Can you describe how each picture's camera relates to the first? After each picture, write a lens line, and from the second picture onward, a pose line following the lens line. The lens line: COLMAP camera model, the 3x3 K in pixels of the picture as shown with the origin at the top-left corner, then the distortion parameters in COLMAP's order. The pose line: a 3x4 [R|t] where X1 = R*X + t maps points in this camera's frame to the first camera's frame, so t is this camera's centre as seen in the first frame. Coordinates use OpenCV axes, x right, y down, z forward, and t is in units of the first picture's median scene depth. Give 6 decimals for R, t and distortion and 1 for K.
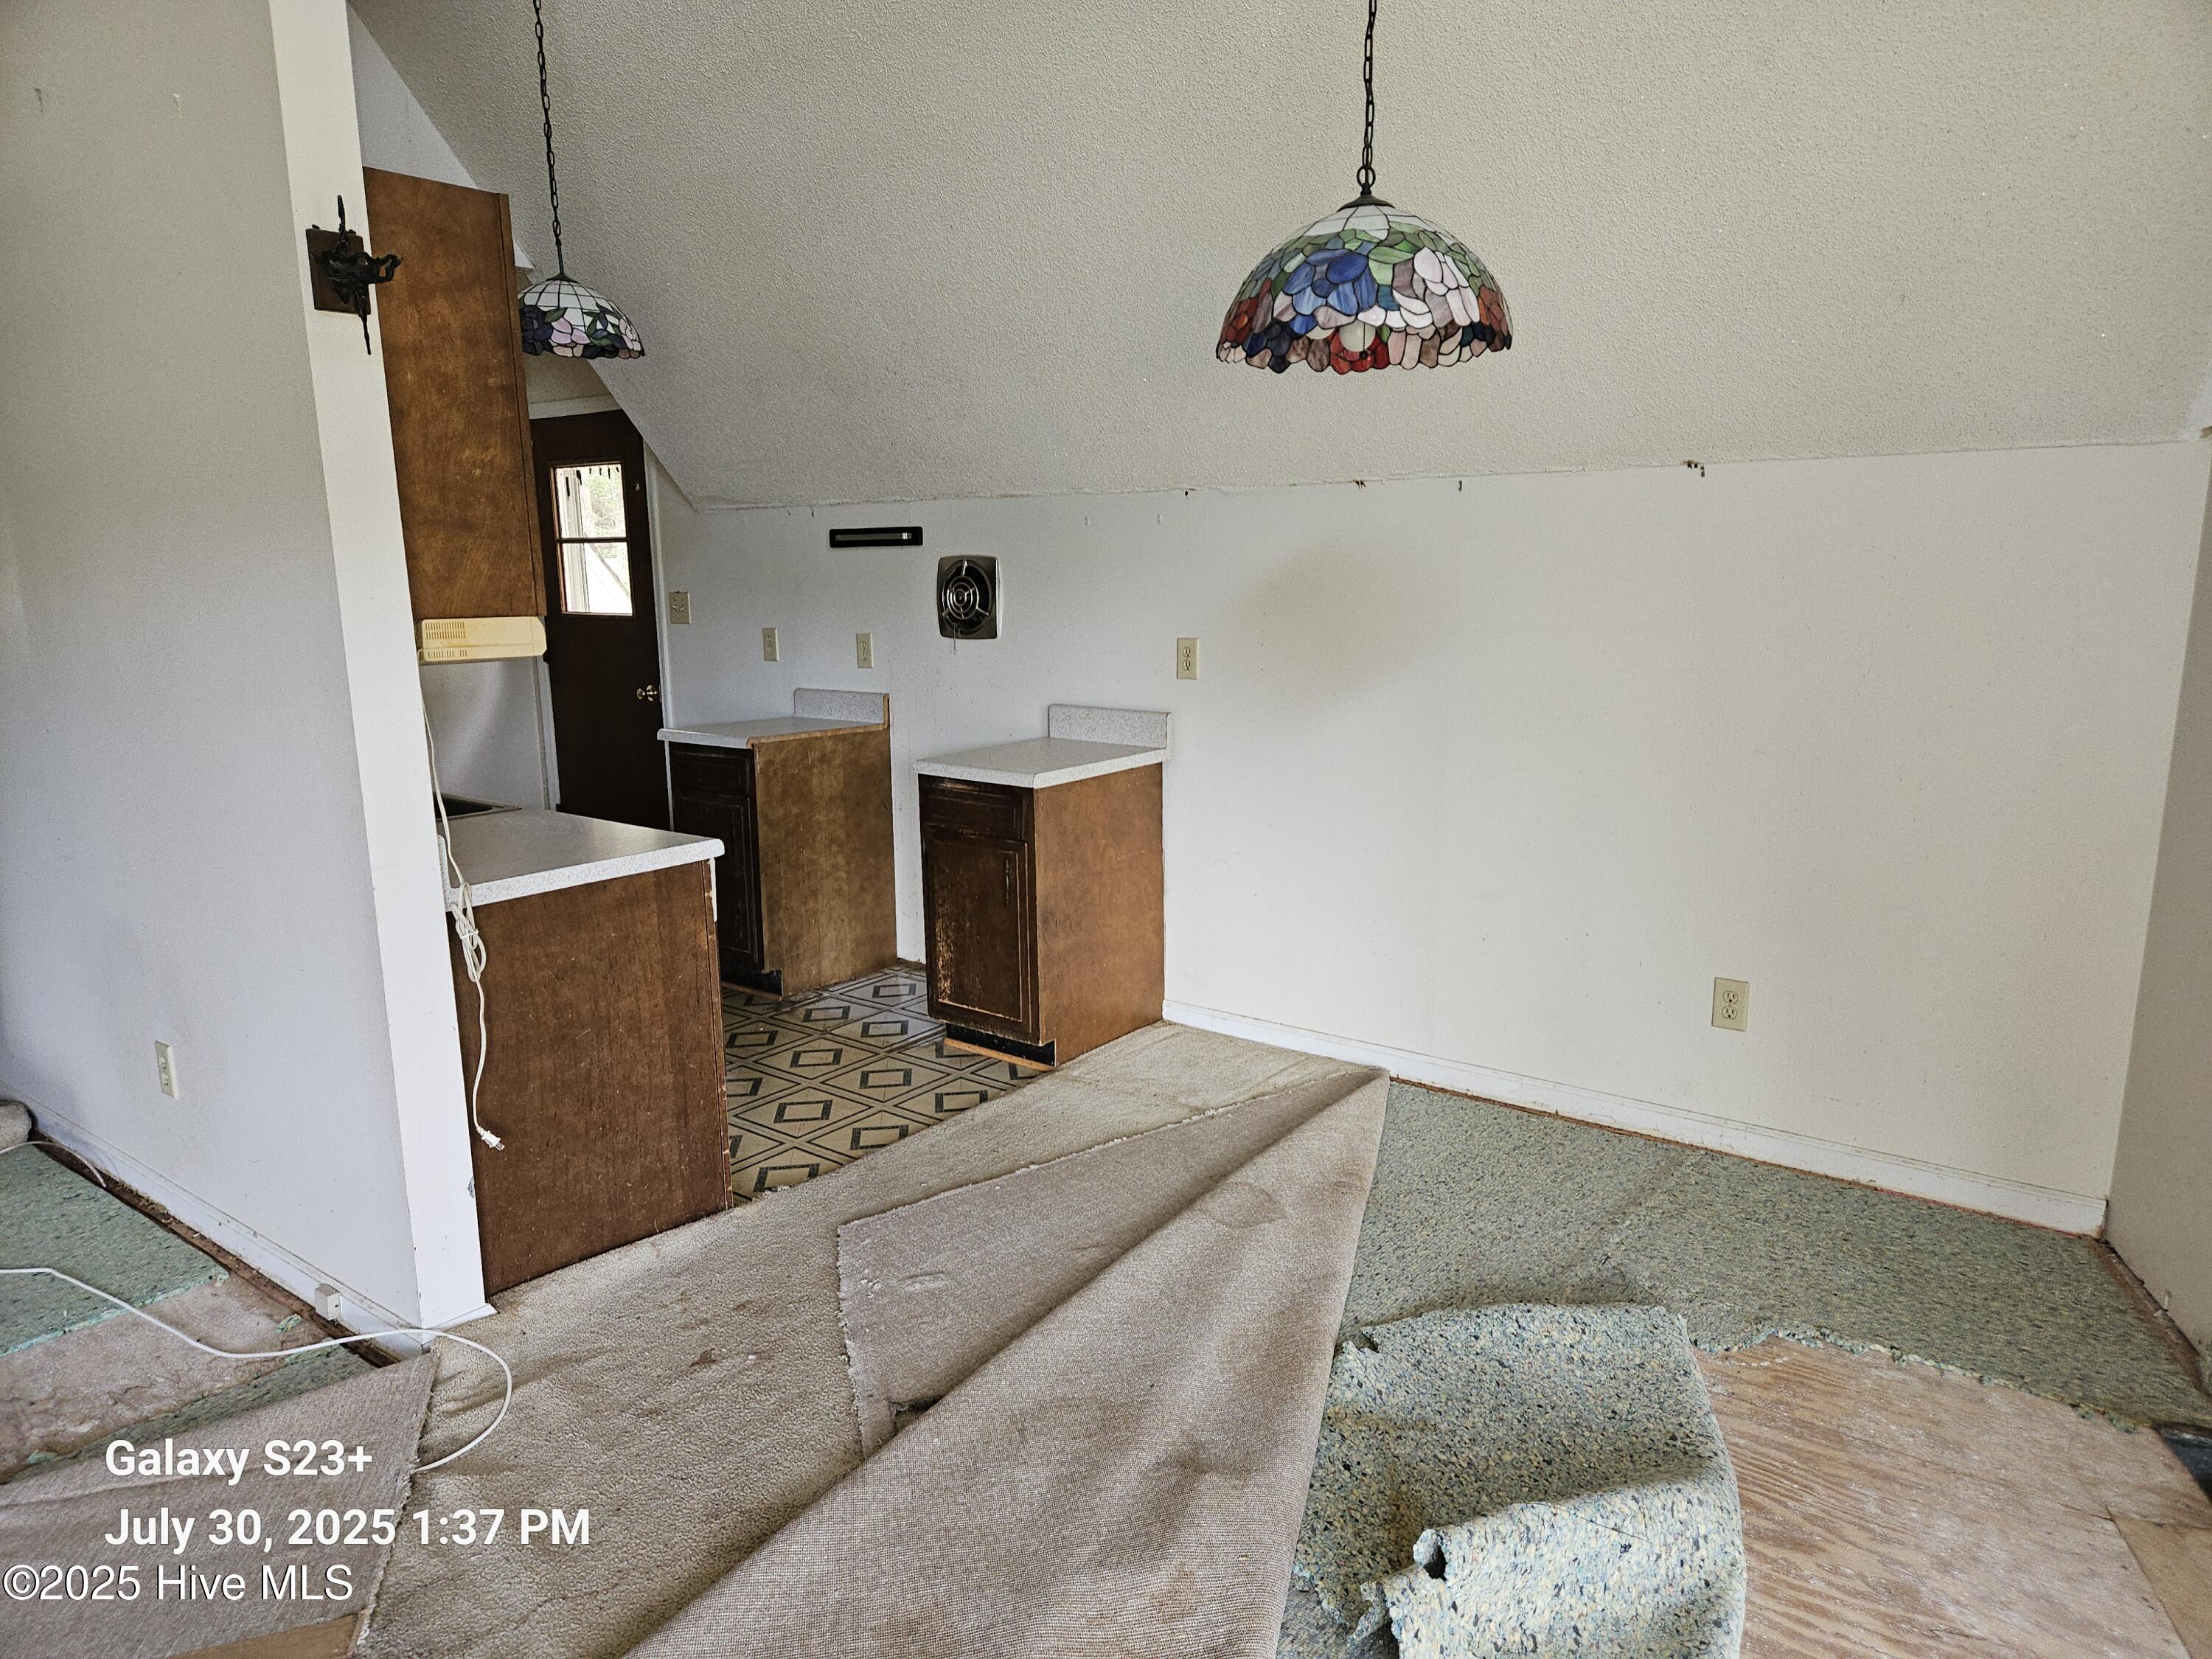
lens RADIAL K [[1465.4, 0, 1106.5], [0, 1465.4, 852.5], [0, 0, 1]] dist [0.080960, -0.069172]
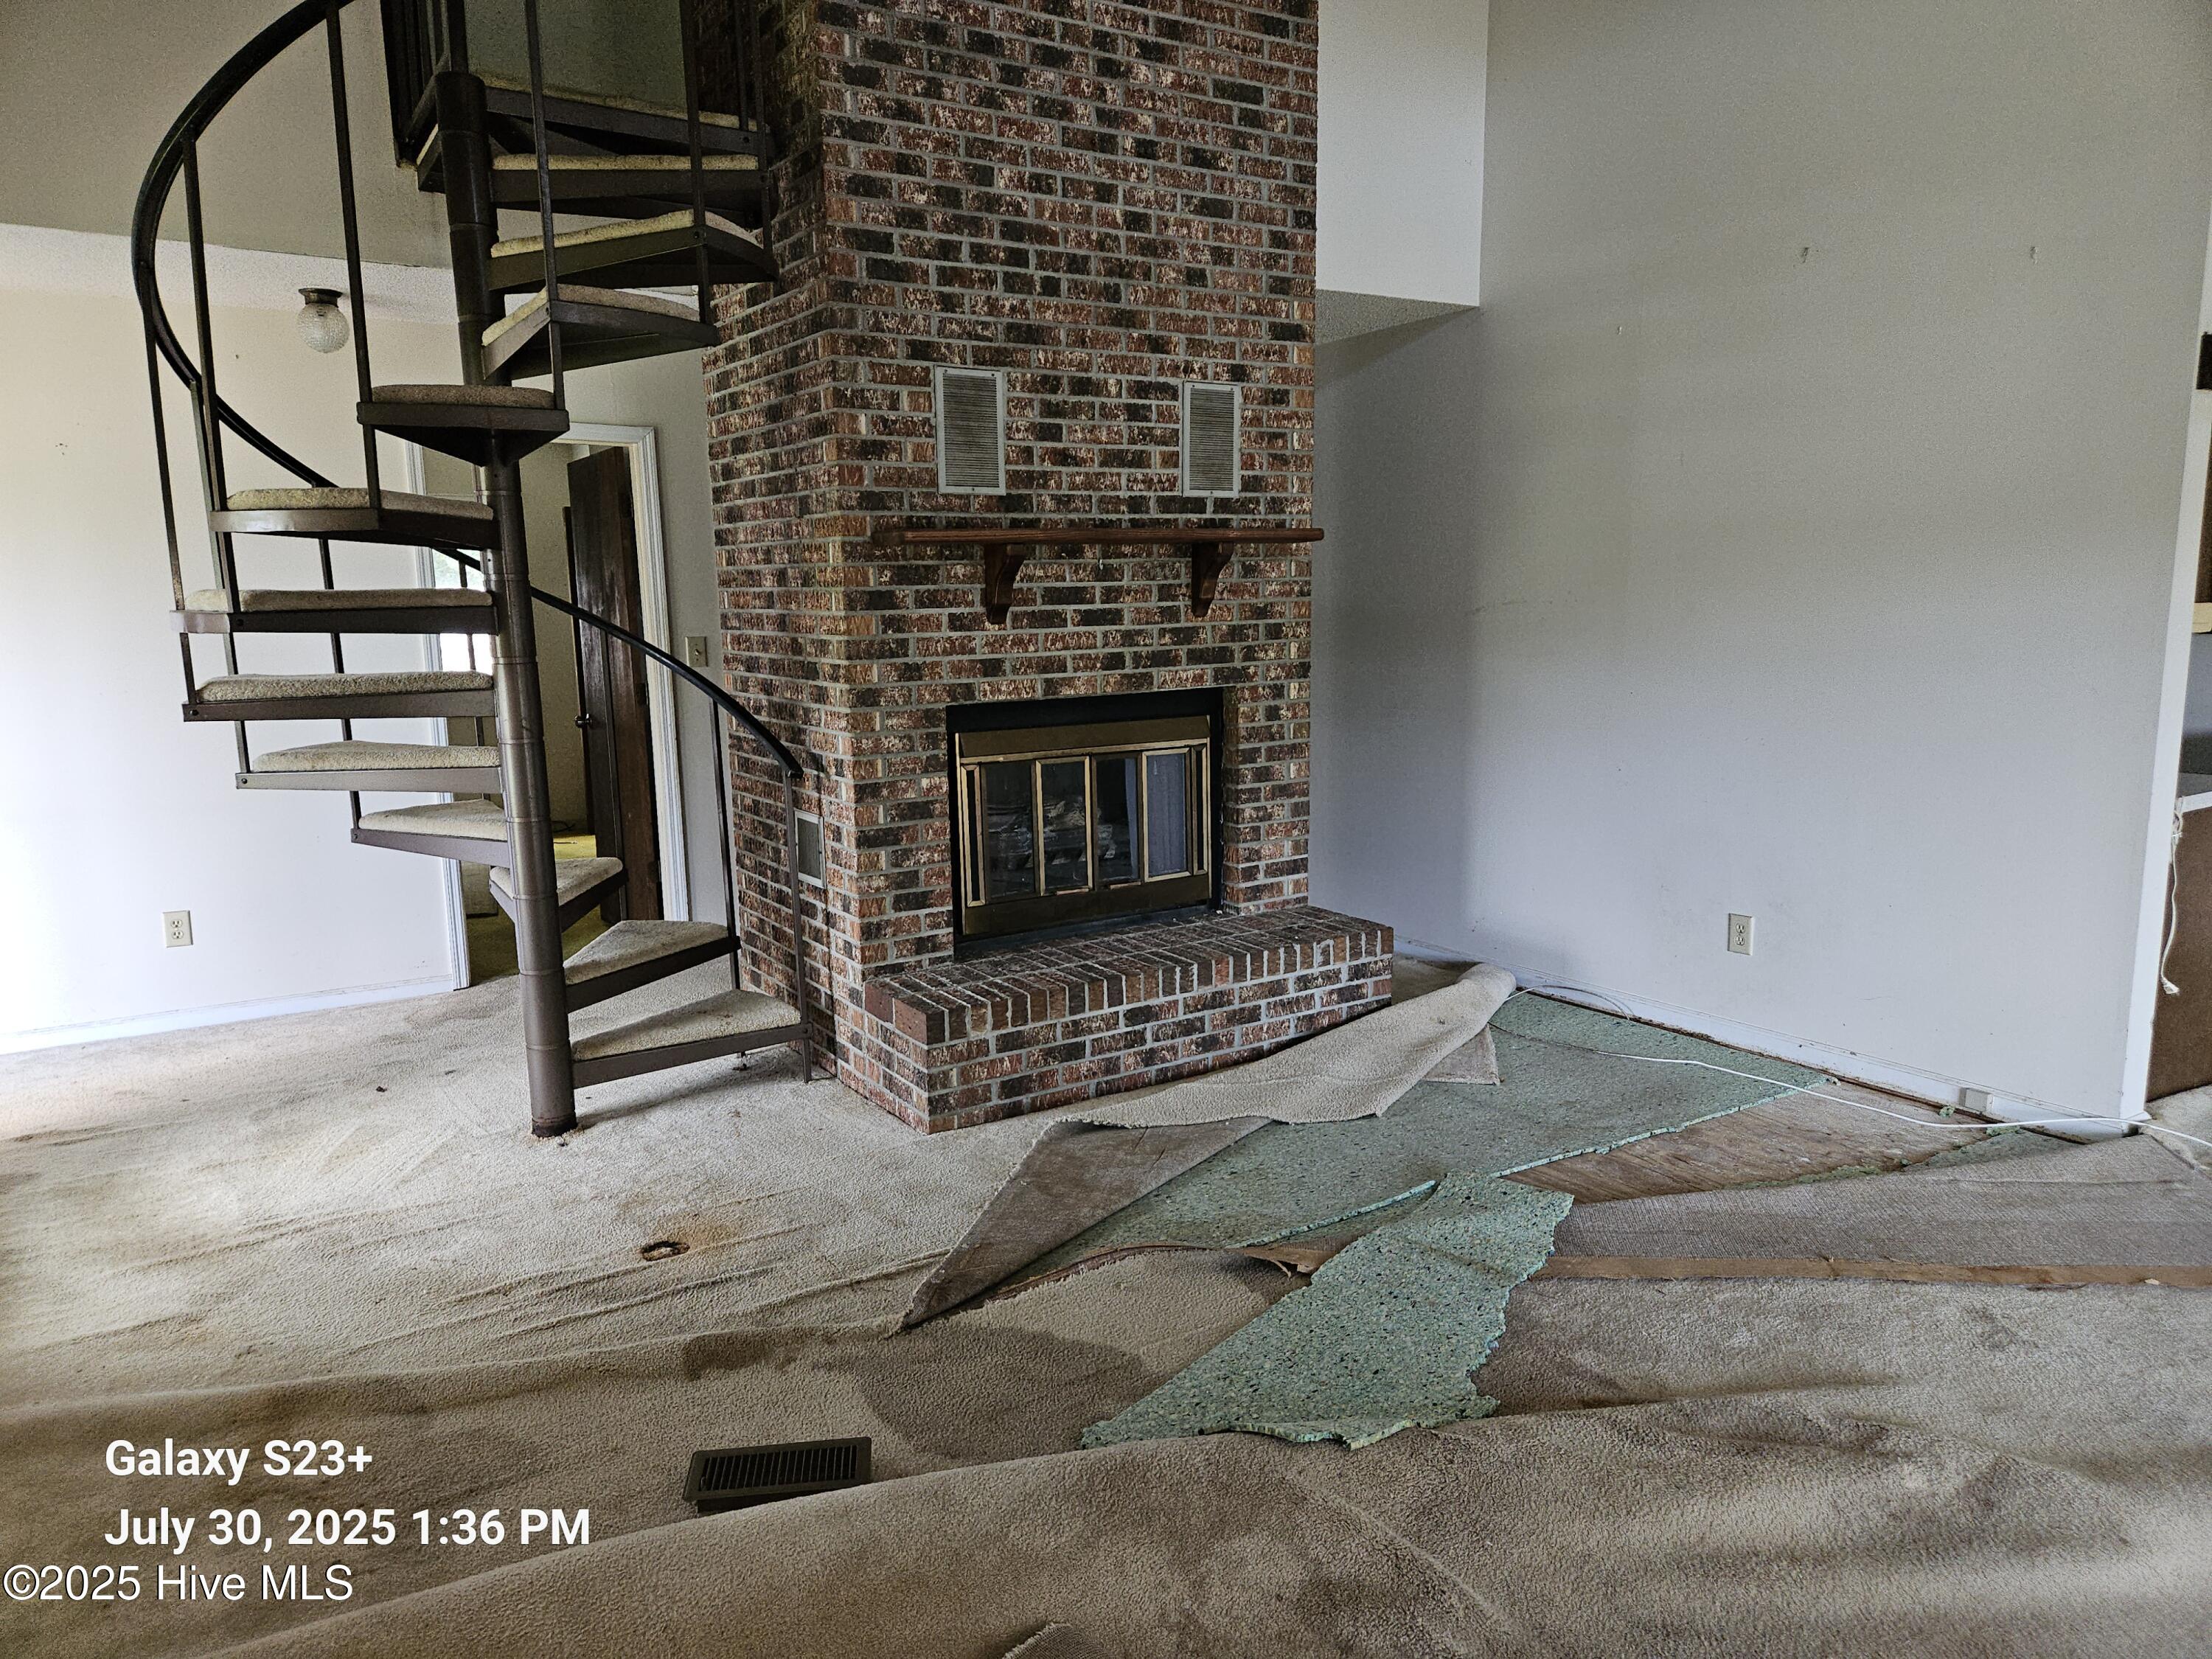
lens RADIAL K [[1465.4, 0, 1083.5], [0, 1465.4, 842.8], [0, 0, 1]] dist [0.080960, -0.069172]
pose [[0.941641, 0.050517, -0.332807, -0.784987], [-0.058174, 0.998221, -0.013078, 0.119403], [0.331554, 0.031675, 0.942904, -0.541601]]
